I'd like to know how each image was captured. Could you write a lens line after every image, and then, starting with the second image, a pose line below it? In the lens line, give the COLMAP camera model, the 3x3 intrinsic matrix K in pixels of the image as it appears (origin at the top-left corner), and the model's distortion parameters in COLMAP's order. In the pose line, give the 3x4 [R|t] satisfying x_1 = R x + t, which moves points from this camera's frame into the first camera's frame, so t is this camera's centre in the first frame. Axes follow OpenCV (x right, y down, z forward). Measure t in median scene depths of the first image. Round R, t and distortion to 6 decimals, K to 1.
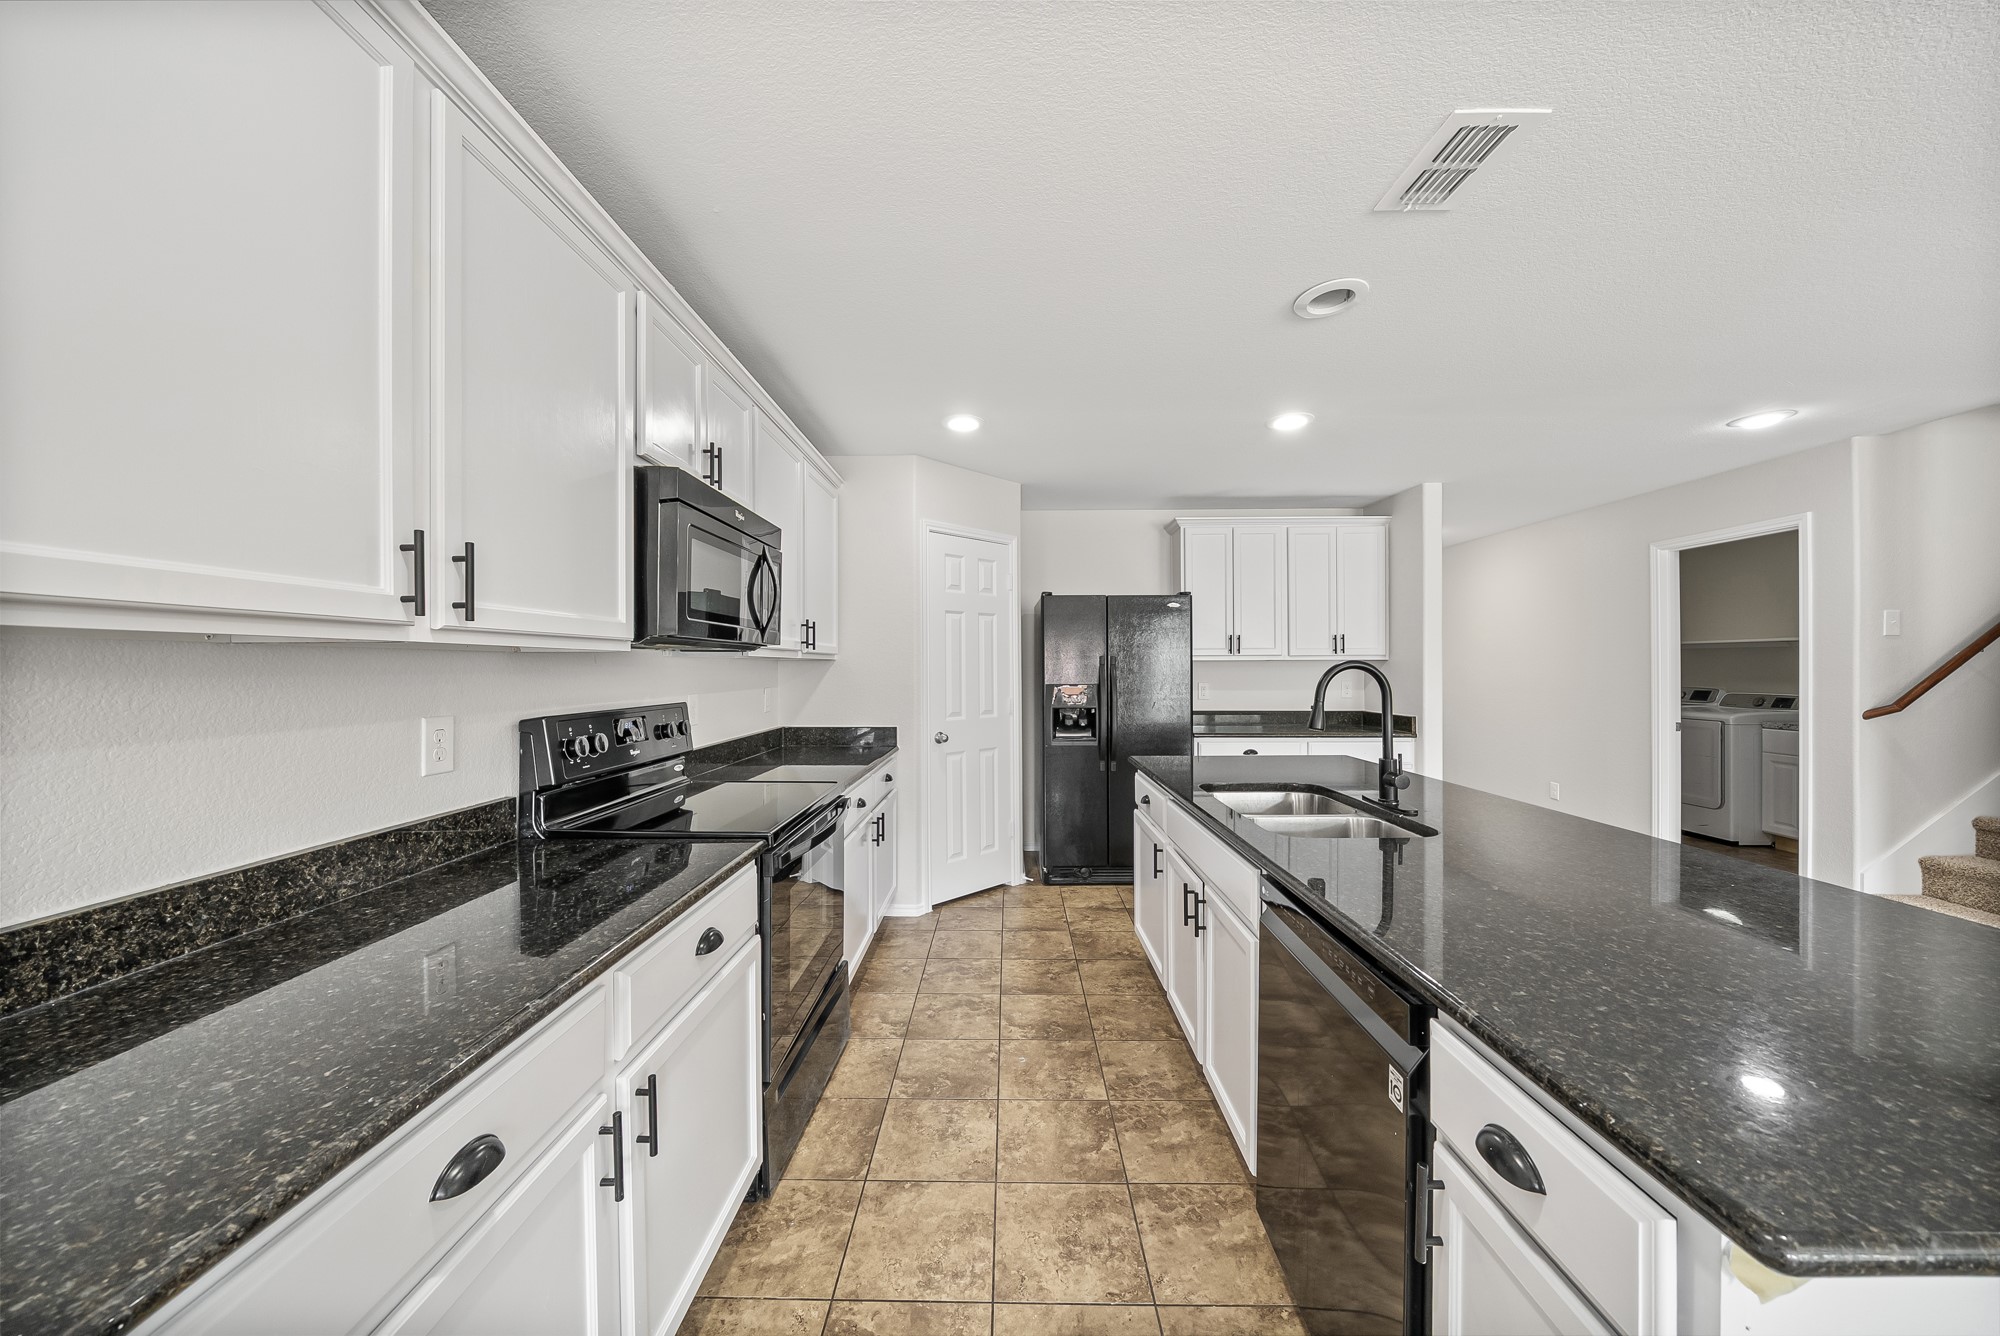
lens RADIAL K [[692.2, 0, 989.3], [0, 692.2, 663.6], [0, 0, 1]] dist [-0.003222, -0.000201]
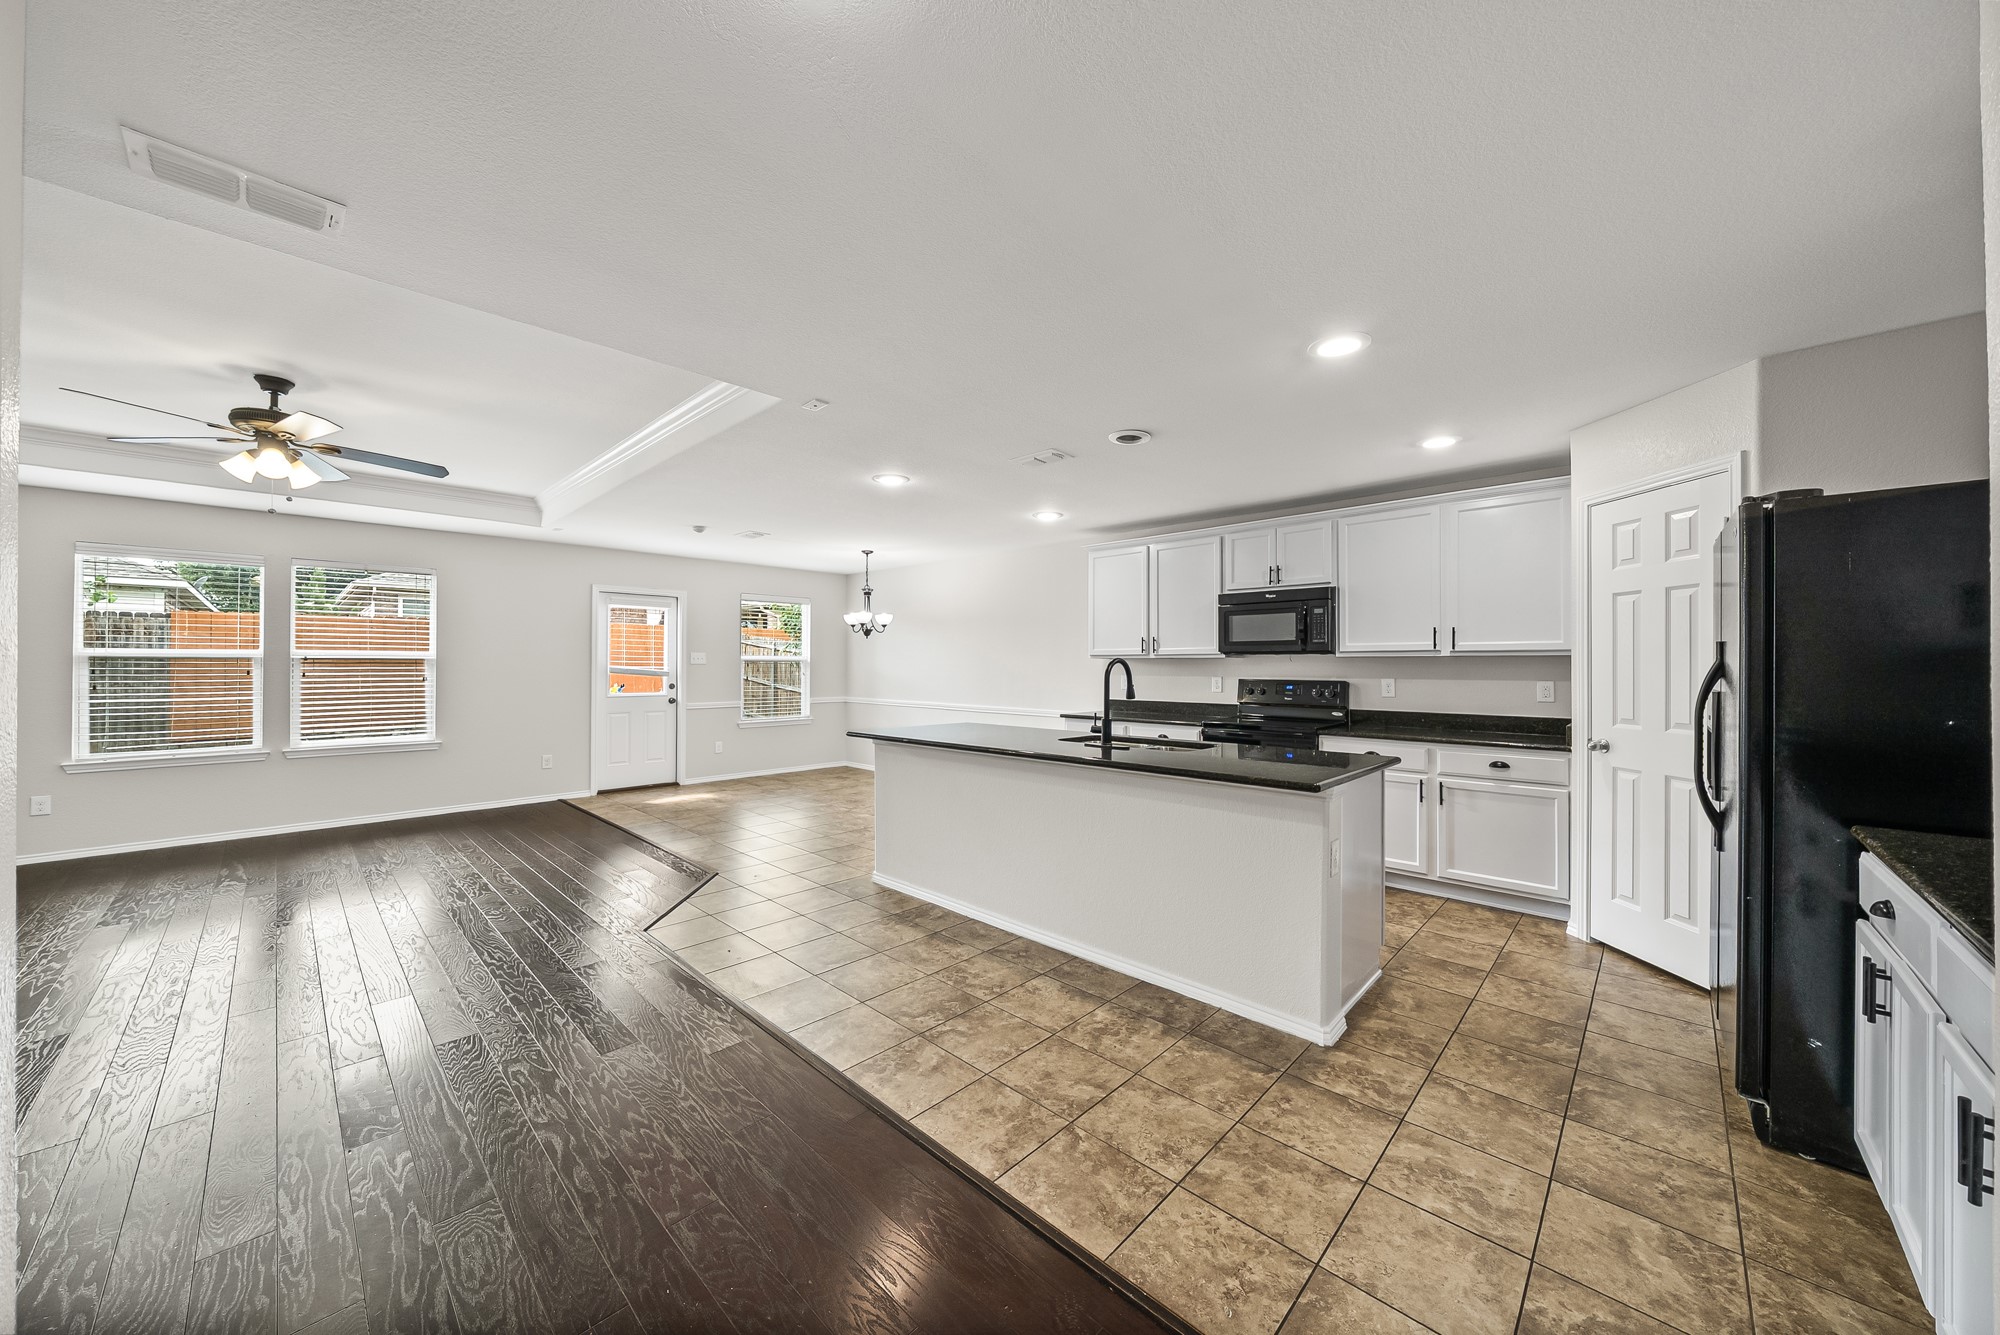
lens RADIAL K [[692.2, 0, 989.3], [0, 692.2, 663.1], [0, 0, 1]] dist [-0.003222, -0.000201]
pose [[-0.678588, -0.001920, -0.734516, 1.059048], [0.001471, 0.999991, -0.003972, 0.007891], [0.734518, -0.003776, -0.678579, 1.027975]]
